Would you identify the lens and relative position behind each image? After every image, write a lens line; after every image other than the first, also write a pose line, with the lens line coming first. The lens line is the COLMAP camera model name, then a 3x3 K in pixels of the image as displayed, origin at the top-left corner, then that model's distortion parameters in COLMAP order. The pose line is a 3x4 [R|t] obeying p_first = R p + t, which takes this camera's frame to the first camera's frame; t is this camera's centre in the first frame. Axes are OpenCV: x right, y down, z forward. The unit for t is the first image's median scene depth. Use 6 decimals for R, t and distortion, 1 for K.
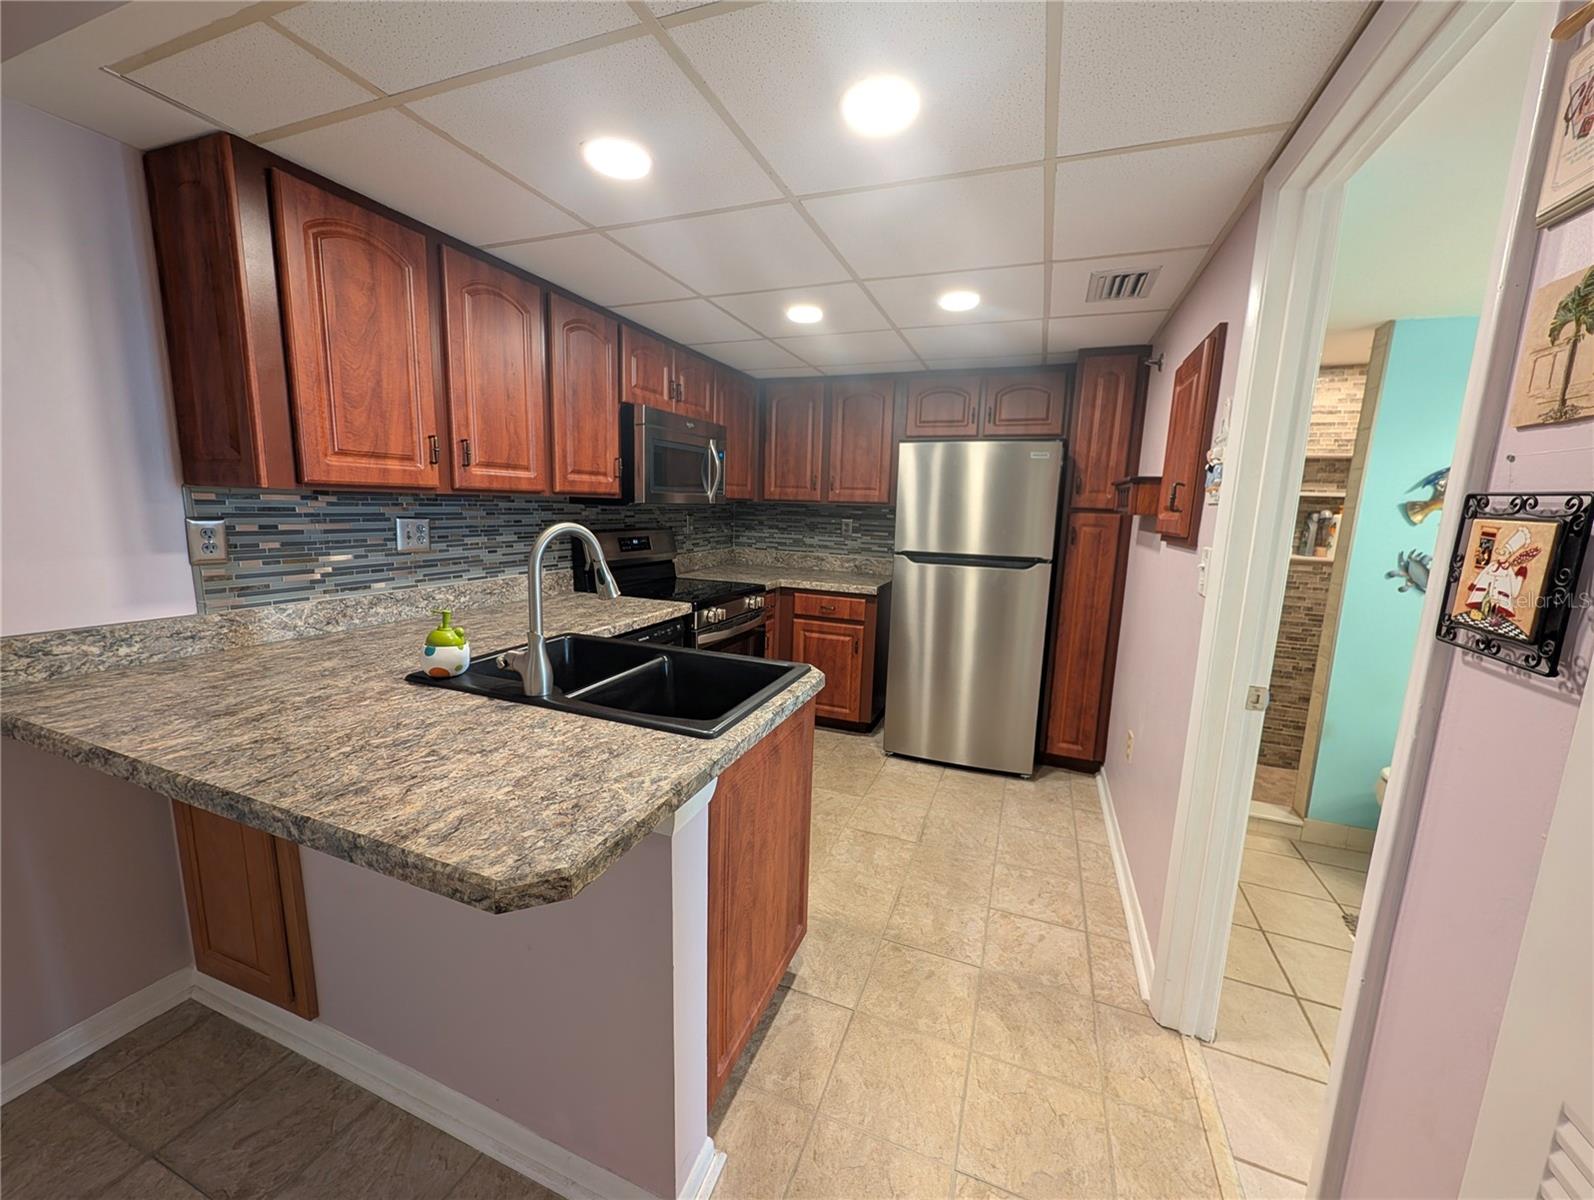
lens RADIAL K [[612.8, 0, 795.3], [0, 612.8, 599.4], [0, 0, 1]] dist [0.000564, 0.000428]
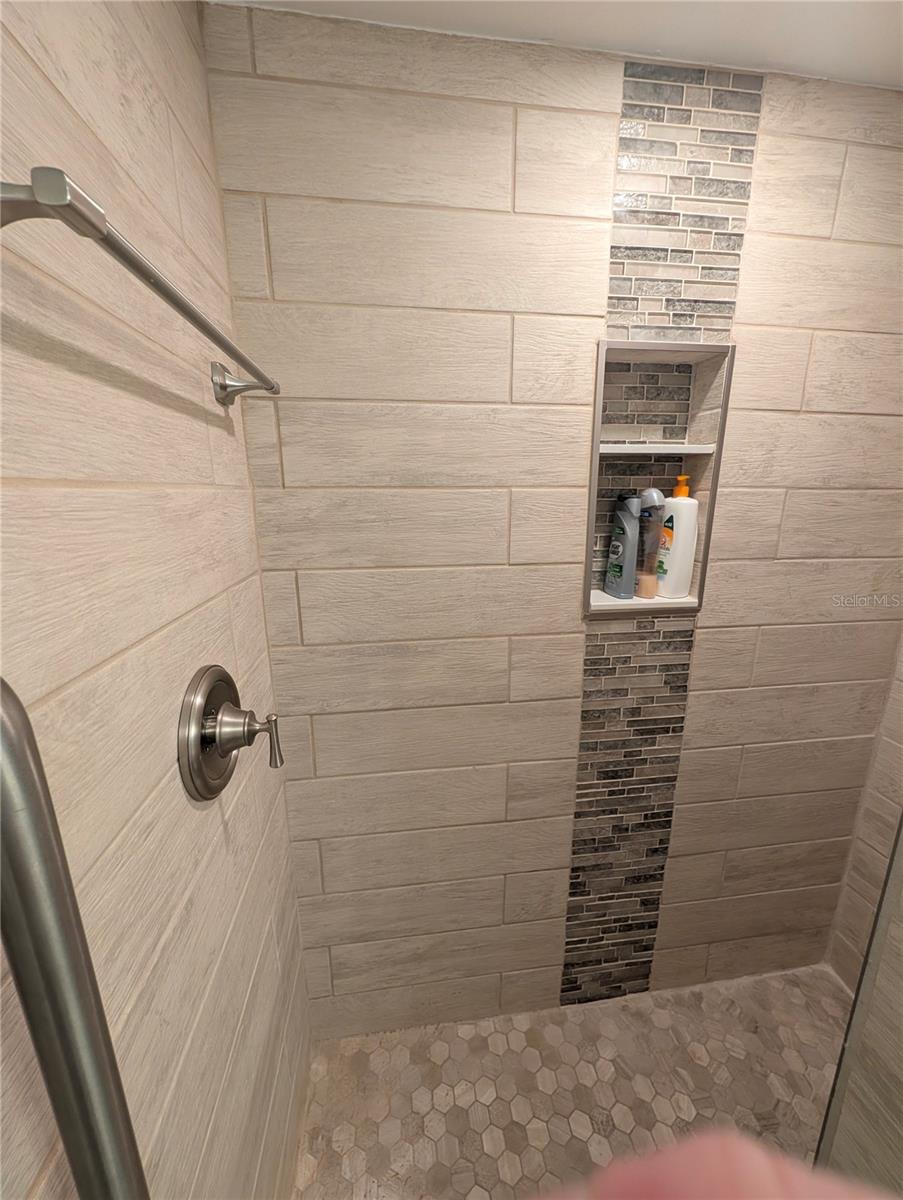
lens RADIAL K [[461.4, 0, 452.2], [0, 461.4, 598.2], [0, 0, 1]] dist [0.000564, 0.000428]
pose [[0.874176, -0.151063, 0.461515, 0.803760], [0.111872, 0.987468, 0.111316, -0.165836], [-0.472547, -0.045679, 0.880121, 1.070345]]
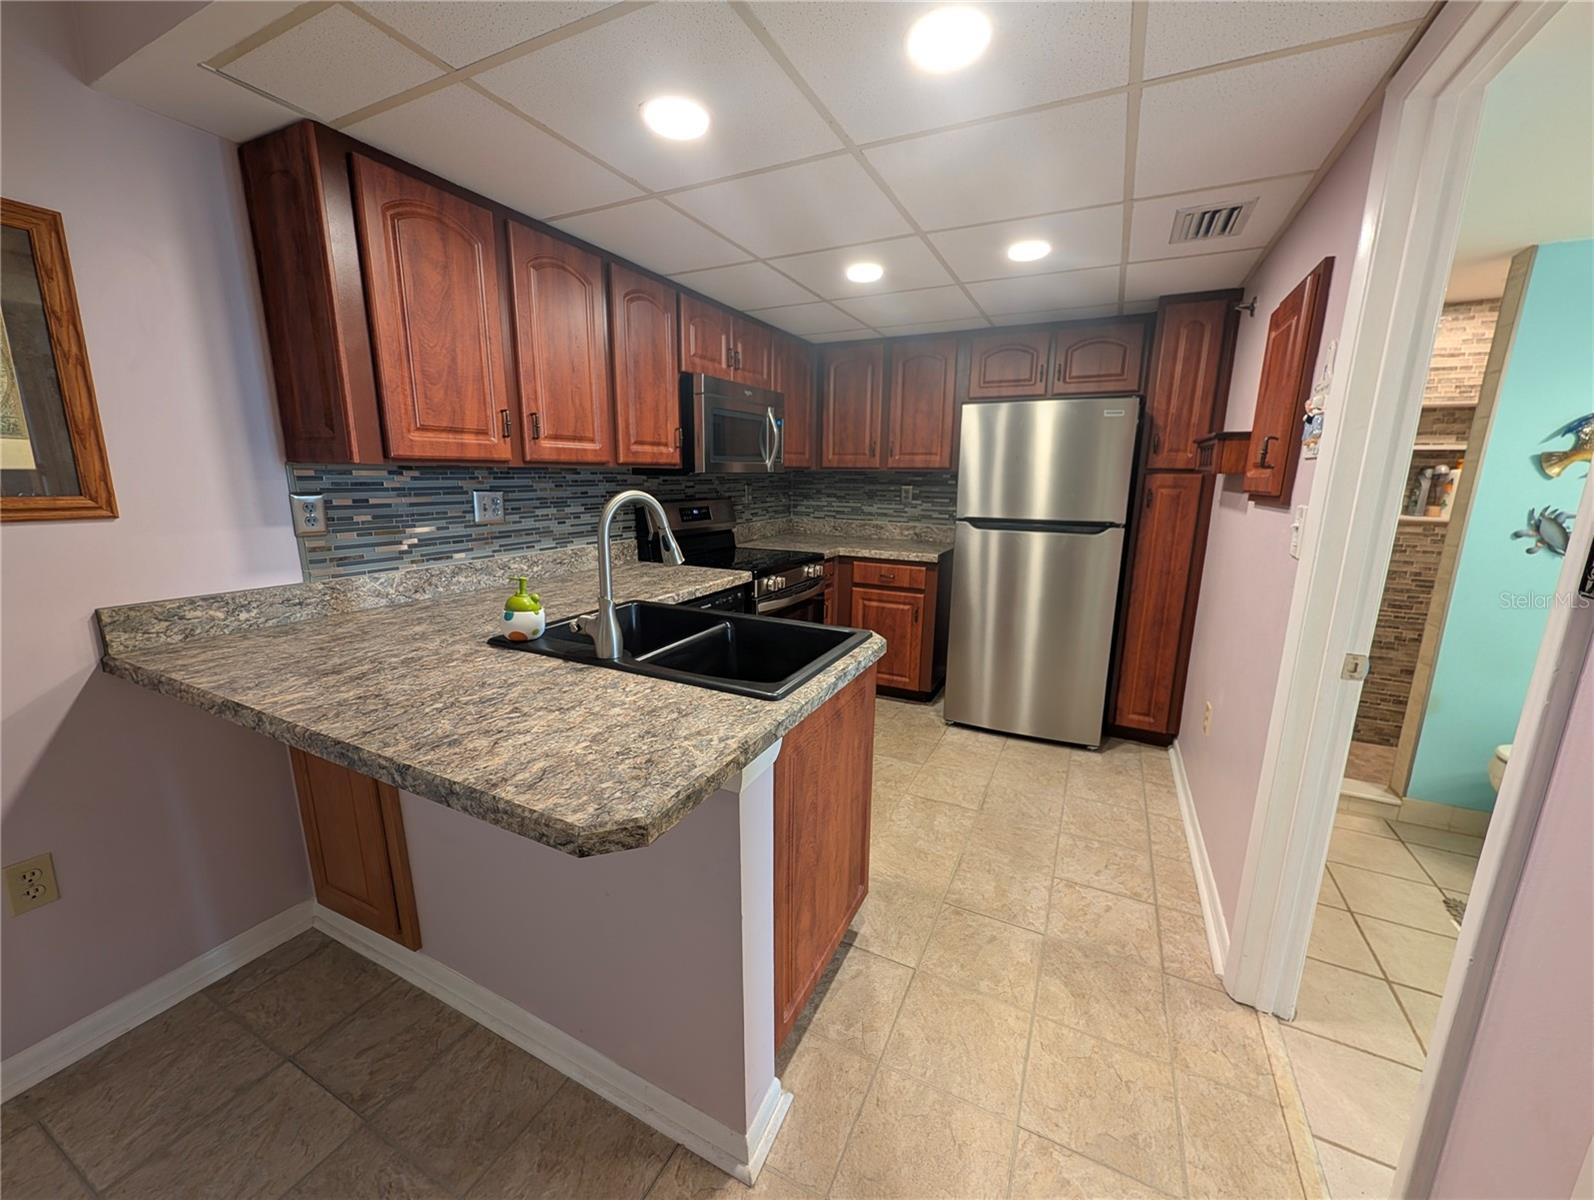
lens RADIAL K [[612.8, 0, 795.7], [0, 612.8, 599.3], [0, 0, 1]] dist [0.000564, 0.000428]
pose [[0.995756, -0.002127, -0.092007, -0.005091], [0.006463, 0.998881, 0.046853, 0.005872], [0.091805, -0.047248, 0.994655, -0.000738]]
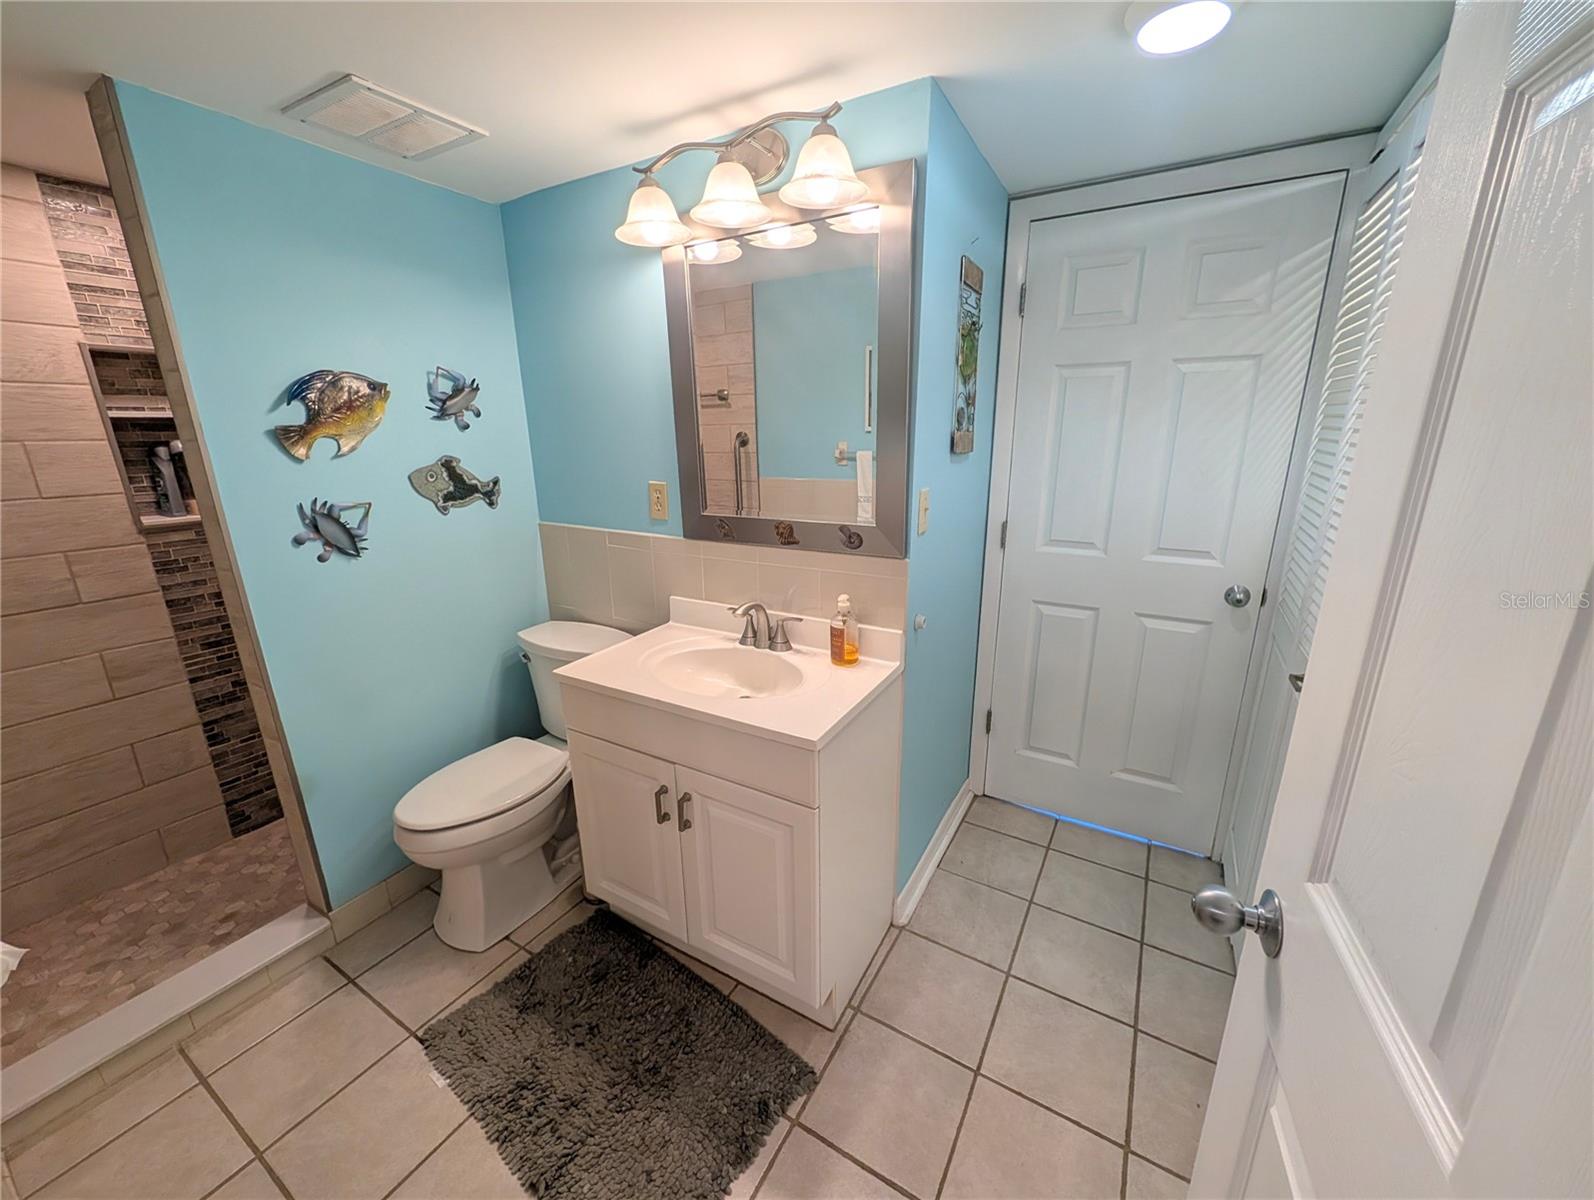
lens RADIAL K [[612.8, 0, 798.9], [0, 612.8, 600.5], [0, 0, 1]] dist [0.000564, 0.000428]
pose [[0.148275, -0.300304, 0.942248, 0.434247], [0.174385, 0.945790, 0.273991, -0.069694], [-0.973450, 0.123688, 0.192606, 0.379441]]
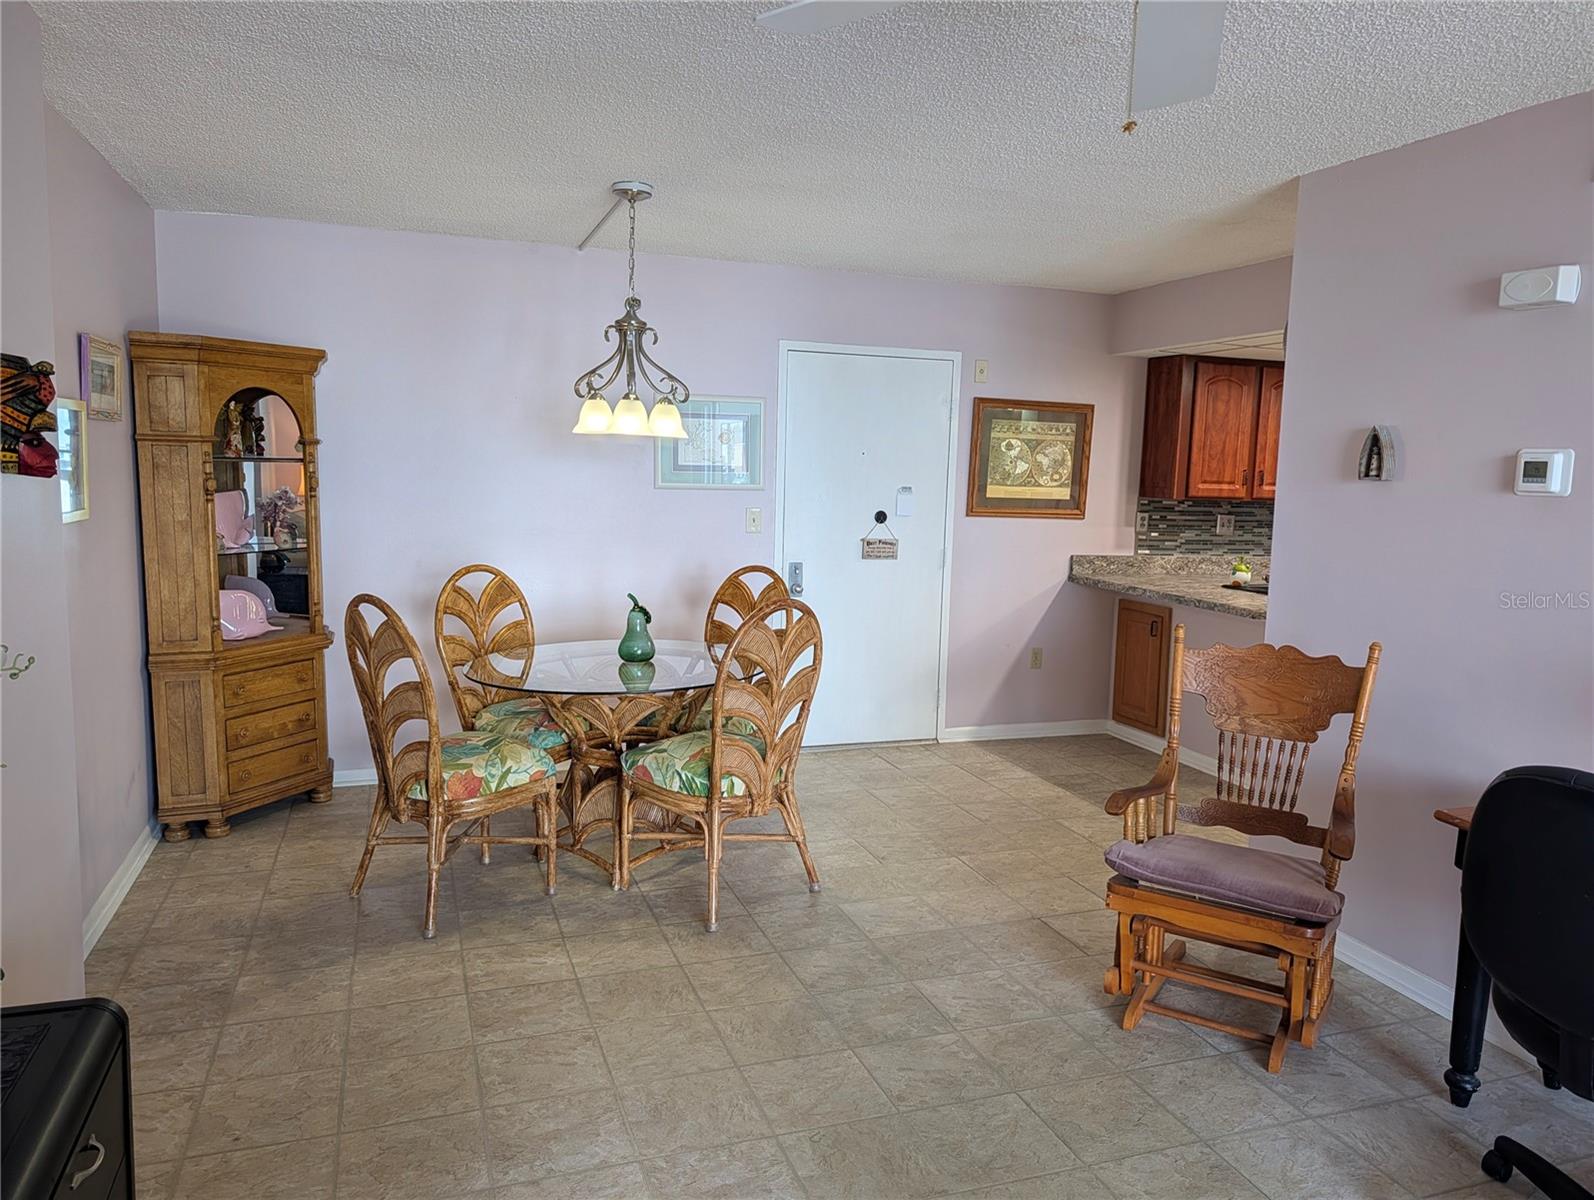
lens RADIAL K [[1142.2, 0, 807.9], [0, 1142.2, 607.5], [0, 0, 1]] dist [0.022426, -0.021231]
pose [[0.653214, 0.081096, -0.752818, 0.929026], [-0.128046, 0.991759, -0.004269, 0.258065], [0.746268, 0.099184, 0.658215, -1.745460]]
